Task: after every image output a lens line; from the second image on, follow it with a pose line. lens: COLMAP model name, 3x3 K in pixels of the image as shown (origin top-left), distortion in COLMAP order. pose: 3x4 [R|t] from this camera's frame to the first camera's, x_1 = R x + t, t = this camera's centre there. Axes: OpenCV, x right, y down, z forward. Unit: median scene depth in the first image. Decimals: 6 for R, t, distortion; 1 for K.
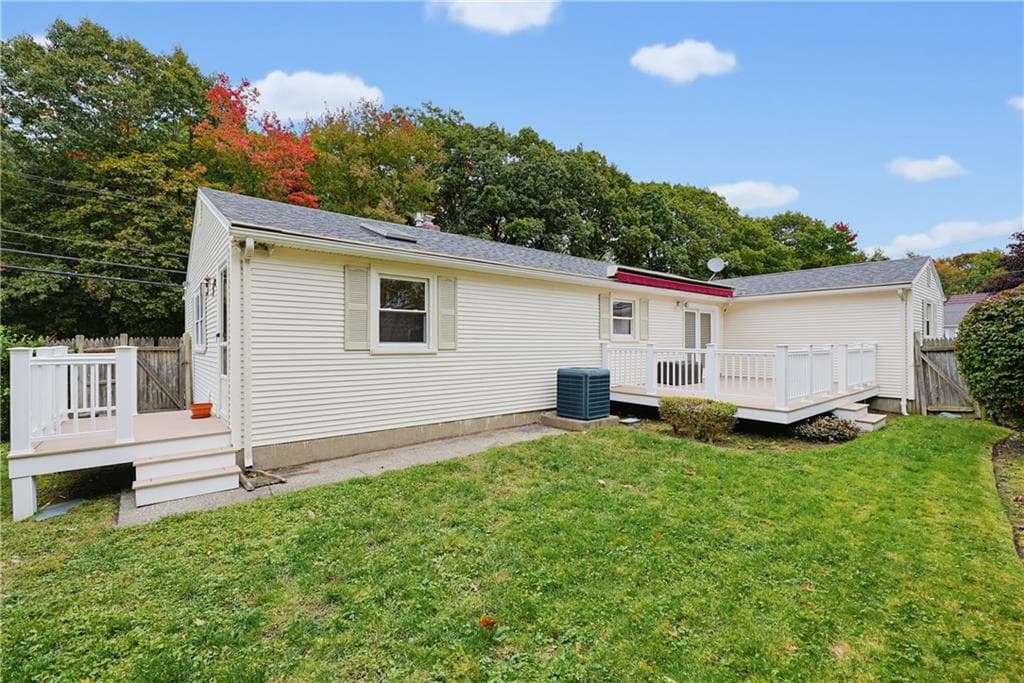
lens RADIAL K [[441.0, 0, 507.4], [0, 441.0, 340.6], [0, 0, 1]] dist [-0.000103, 0.000131]
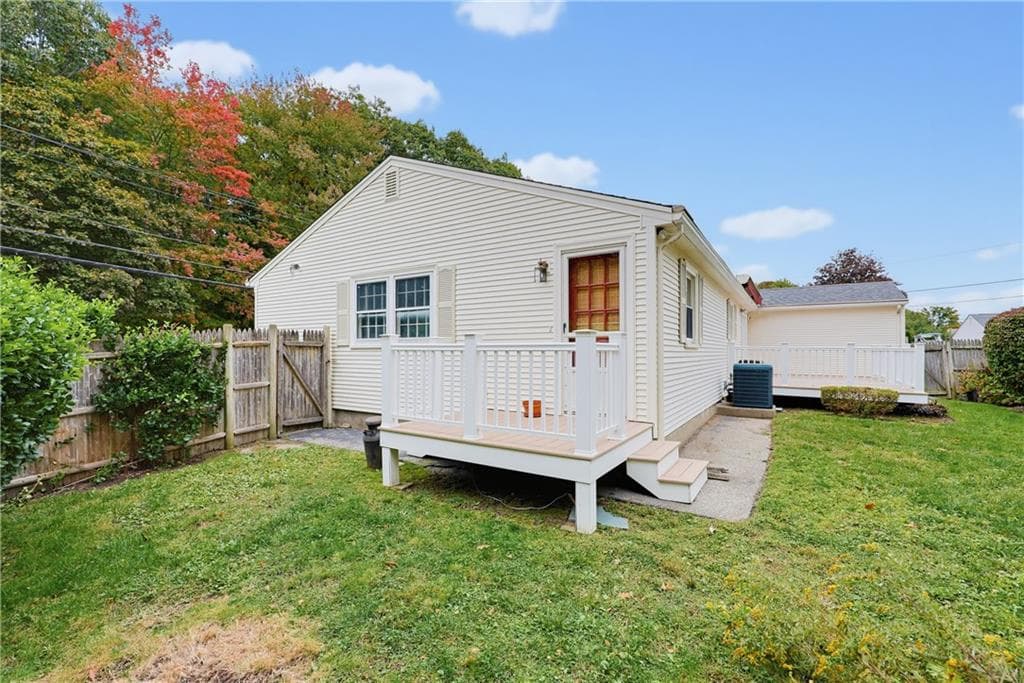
lens RADIAL K [[441.0, 0, 509.0], [0, 441.0, 350.1], [0, 0, 1]] dist [-0.000103, 0.000131]
pose [[0.953530, 0.005467, 0.301248, -0.281774], [-0.006175, 0.999980, 0.001398, 0.011141], [-0.301234, -0.003193, 0.953545, 0.051265]]
